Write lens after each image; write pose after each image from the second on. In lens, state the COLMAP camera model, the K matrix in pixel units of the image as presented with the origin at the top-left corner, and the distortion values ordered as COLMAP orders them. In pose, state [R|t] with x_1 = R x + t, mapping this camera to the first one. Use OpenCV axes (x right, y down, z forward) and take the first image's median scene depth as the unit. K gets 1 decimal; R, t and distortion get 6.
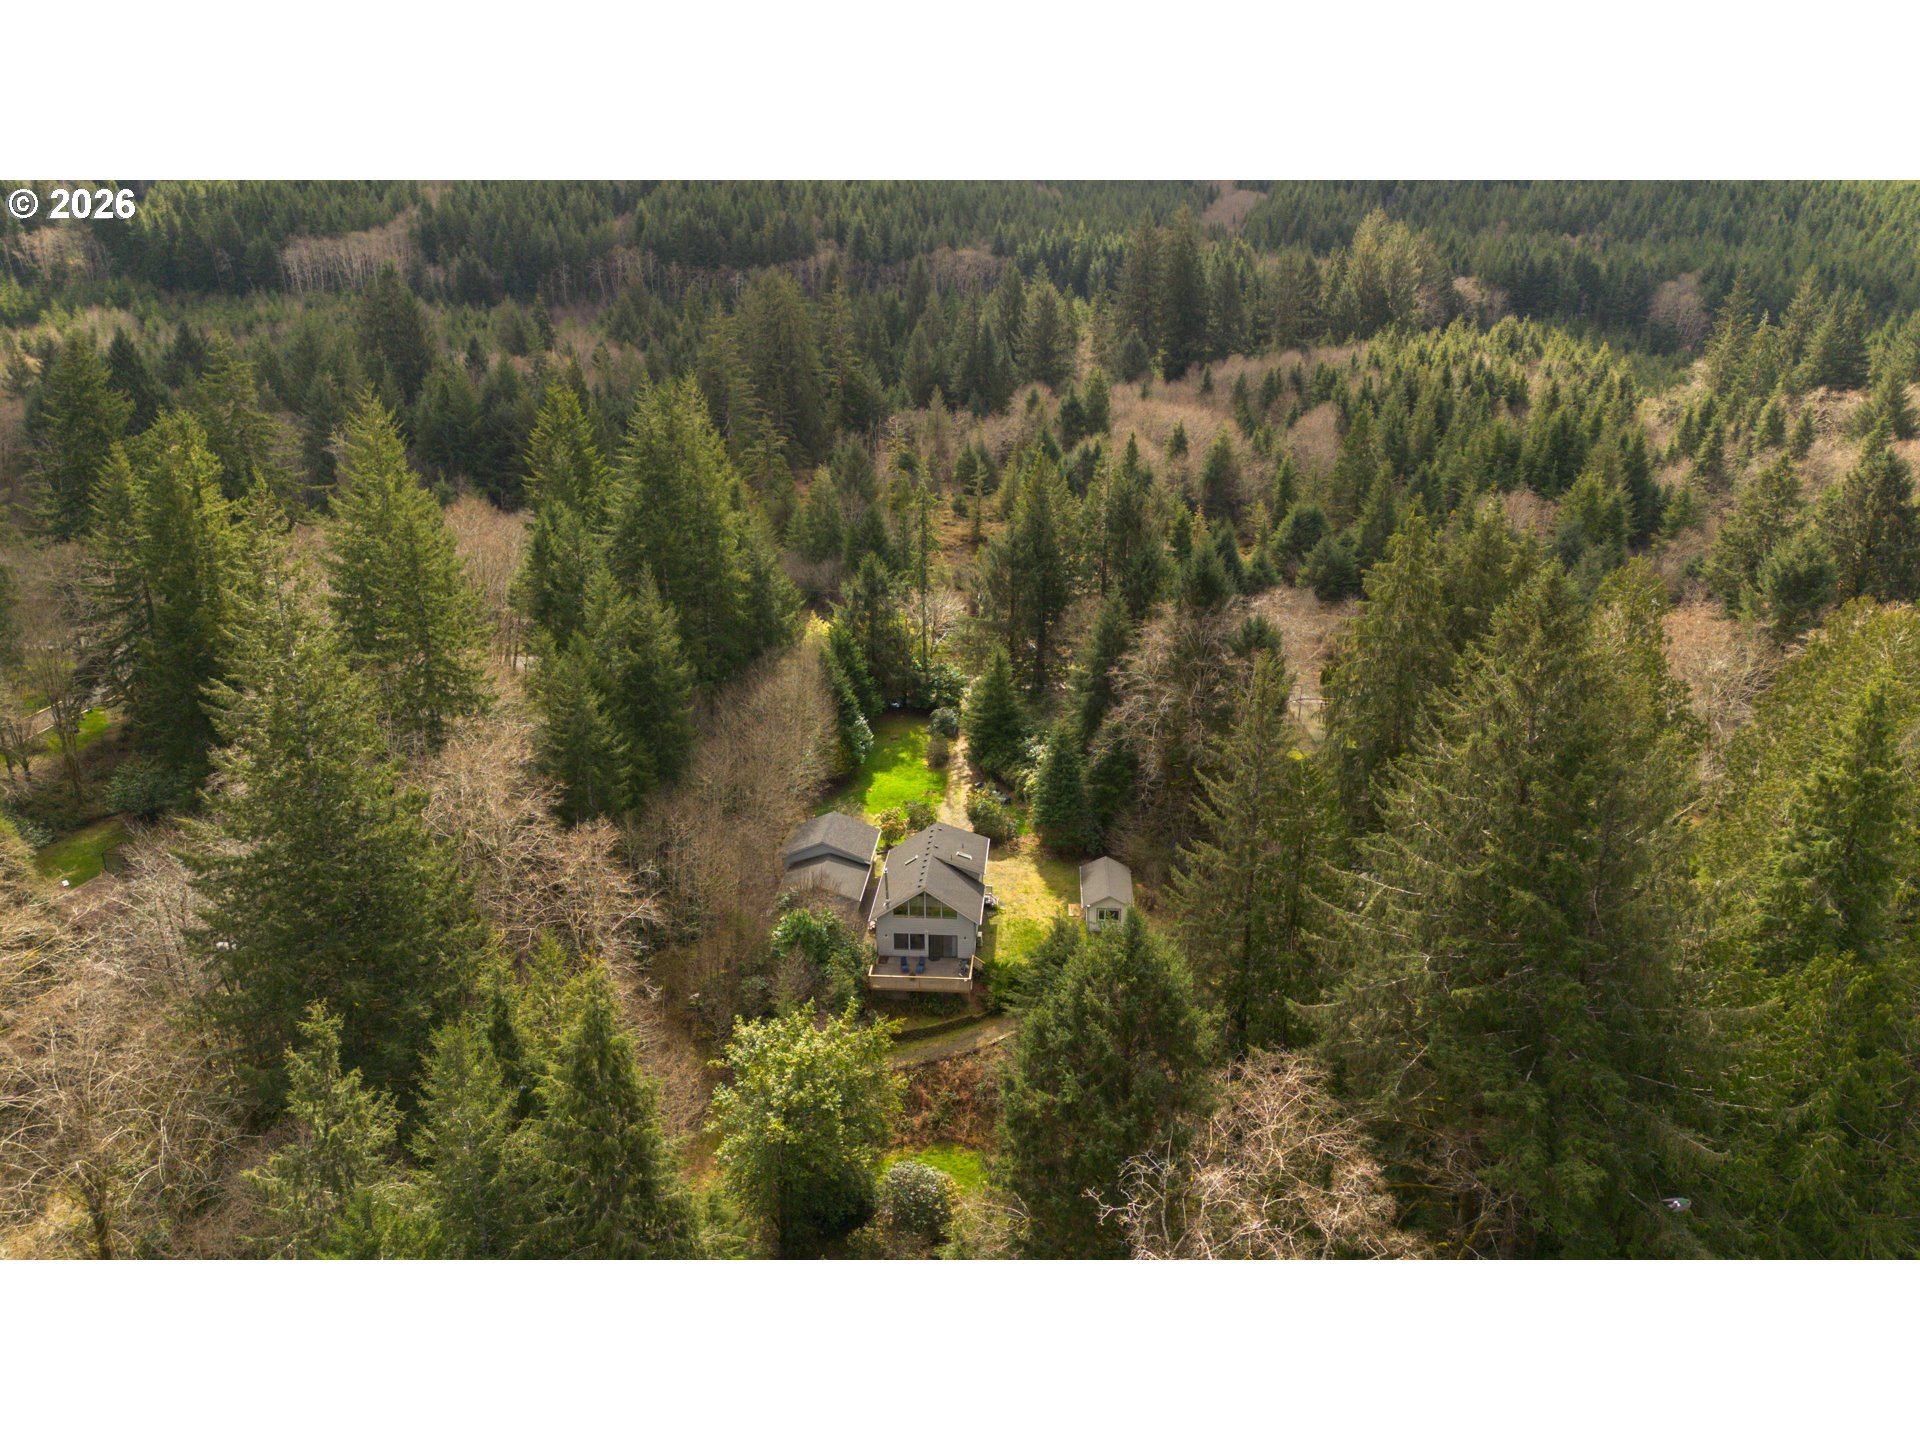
lens RADIAL K [[1358.7, 0, 966.6], [0, 1358.7, 718.1], [0, 0, 1]] dist [0.066635, -0.056171]
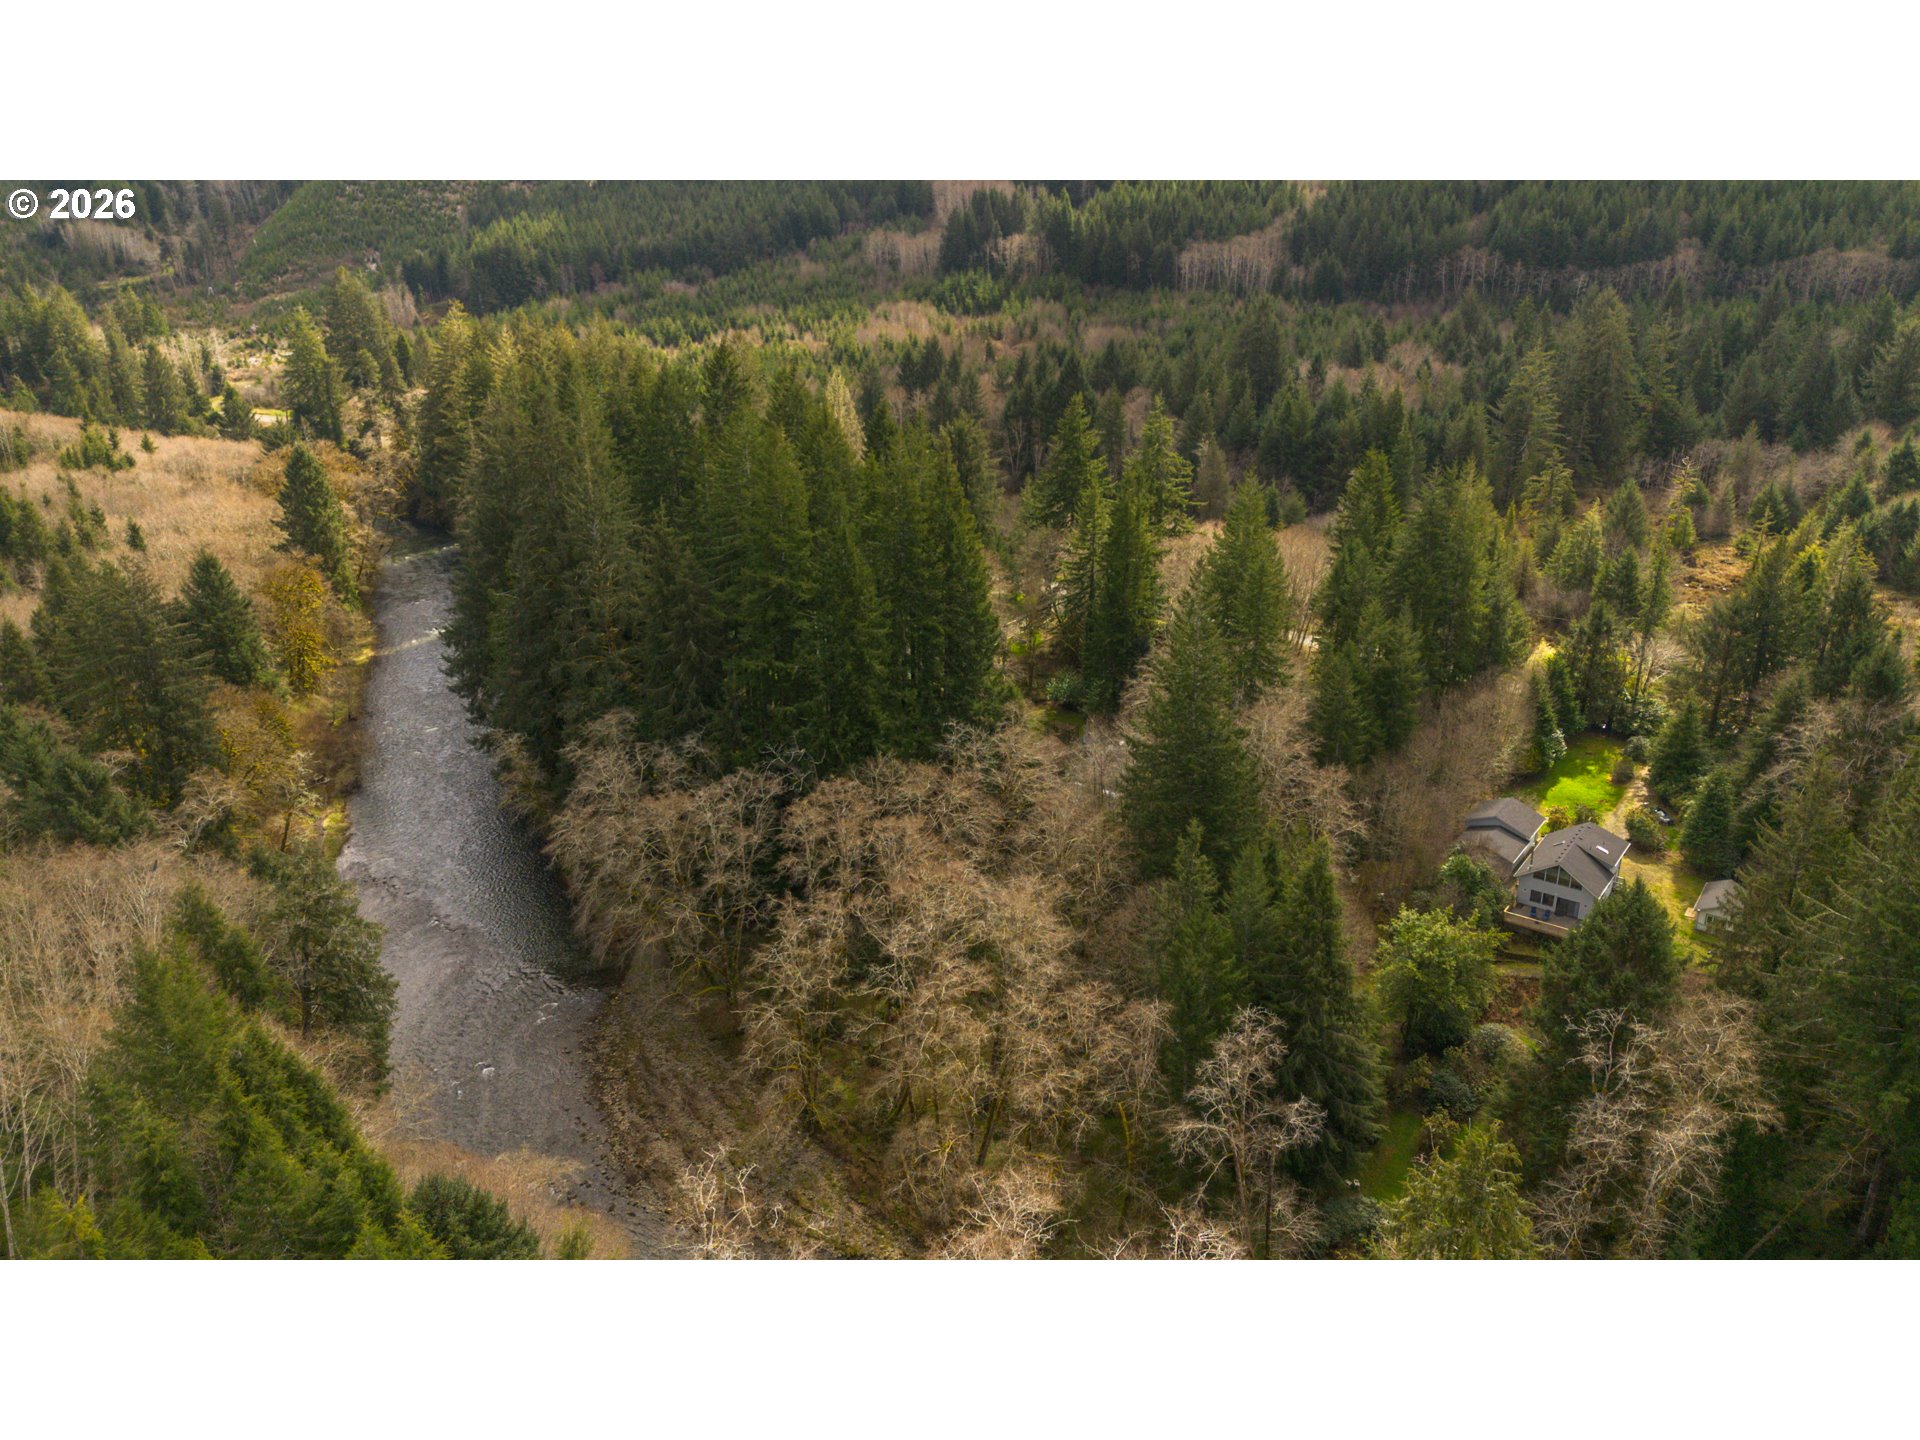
lens RADIAL K [[1358.7, 0, 966.6], [0, 1358.7, 718.1], [0, 0, 1]] dist [0.066635, -0.056171]
pose [[0.841077, 0.190782, -0.506153, 0.099157], [-0.172695, 0.981474, 0.082975, -0.022776], [0.512606, 0.017622, 0.858443, -0.366621]]
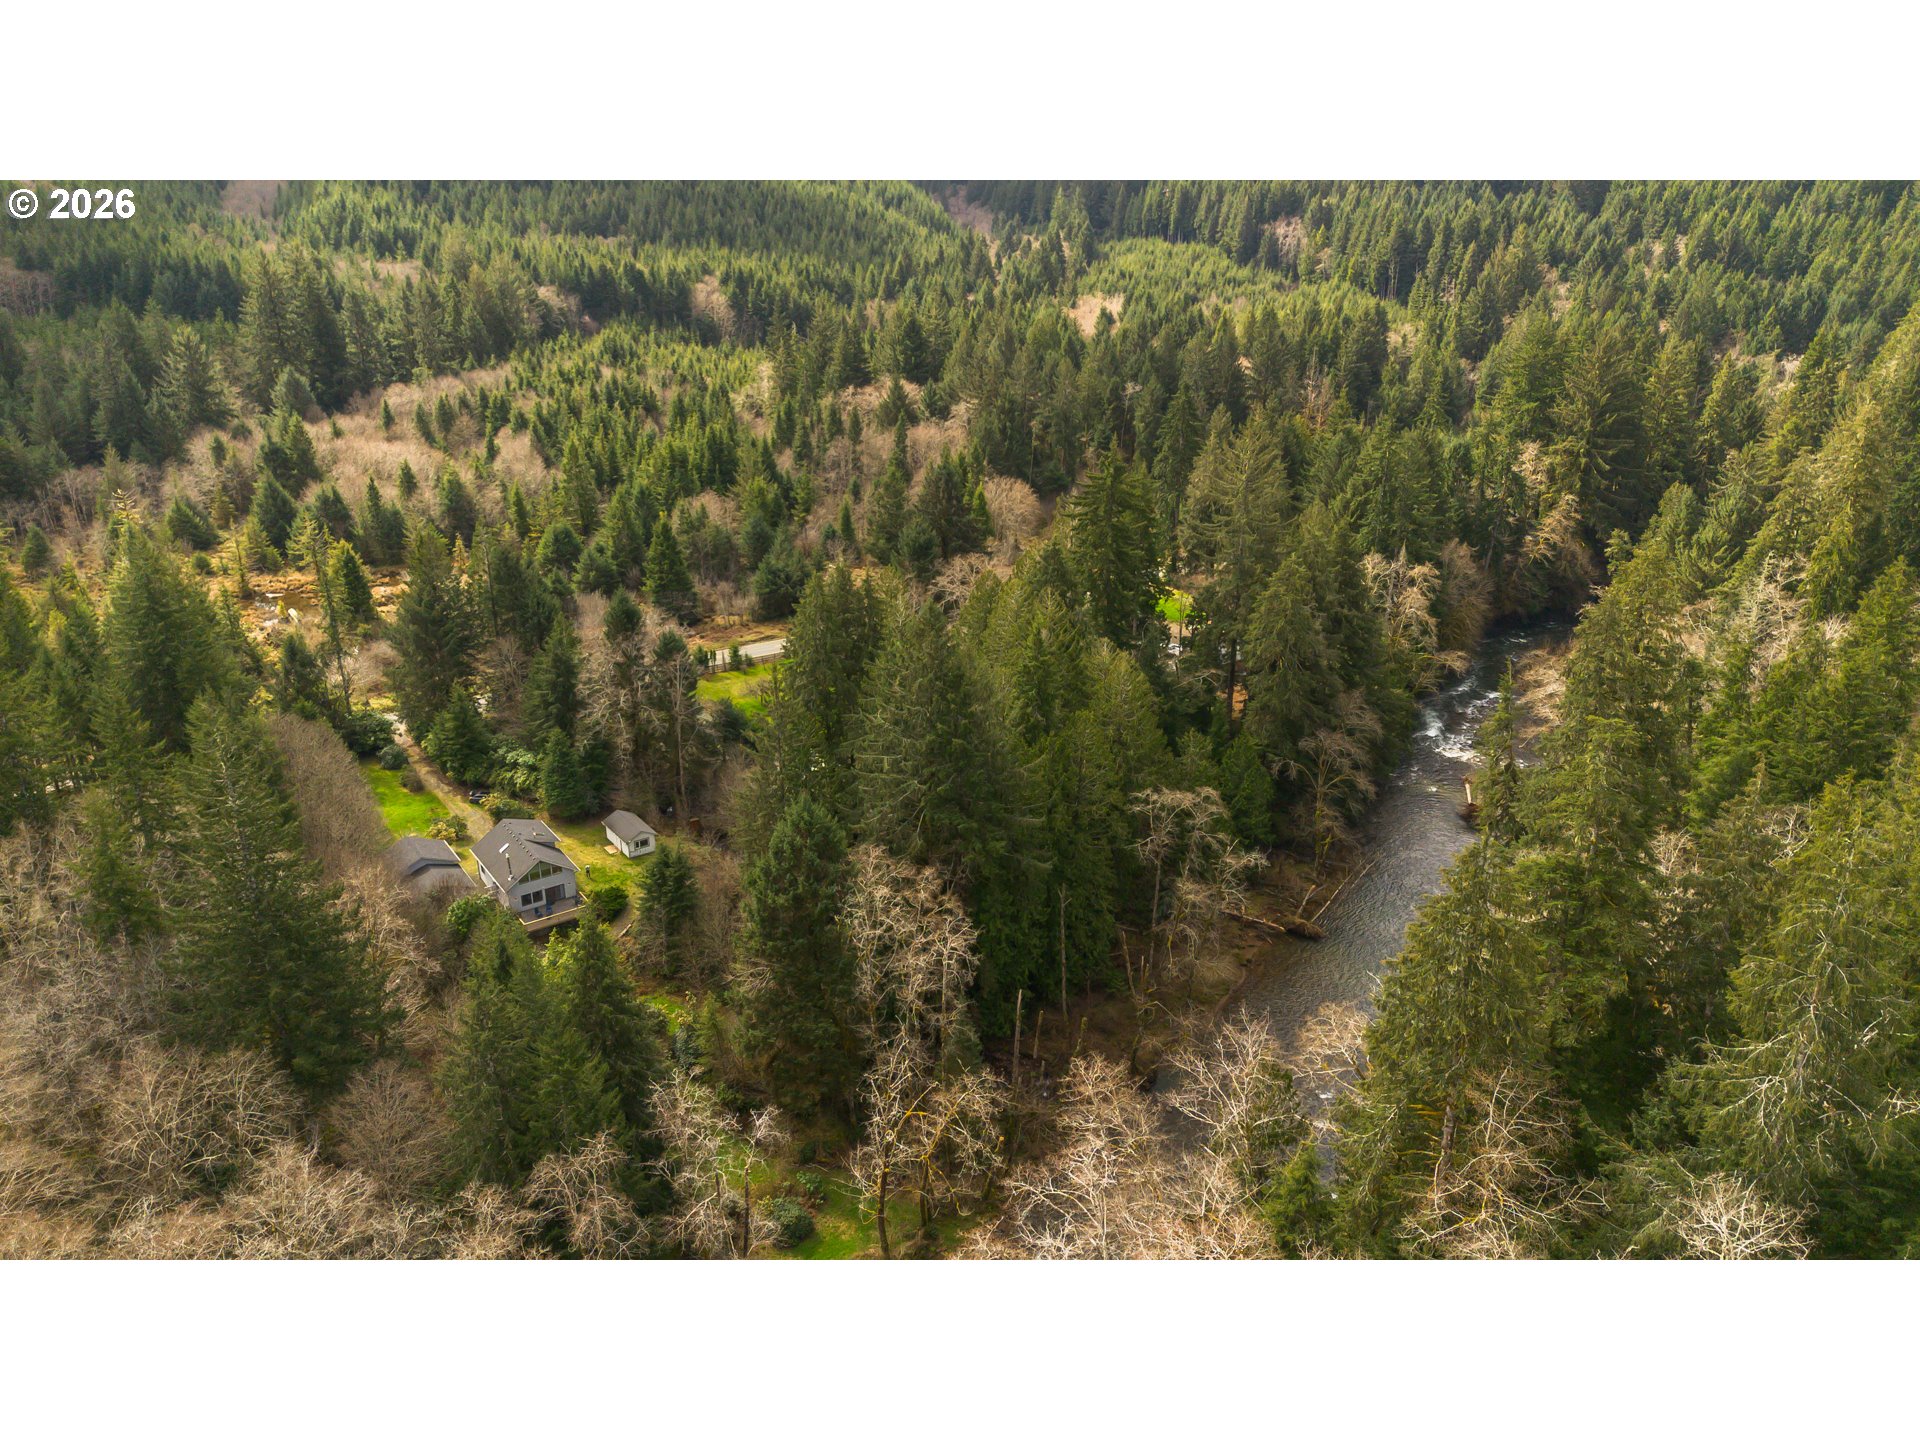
lens RADIAL K [[1358.7, 0, 966.6], [0, 1358.7, 718.1], [0, 0, 1]] dist [0.066635, -0.056171]
pose [[0.771972, -0.234158, 0.590956, -0.360009], [0.209461, 0.971461, 0.111306, -0.064116], [-0.600154, 0.037857, 0.798988, -0.331230]]
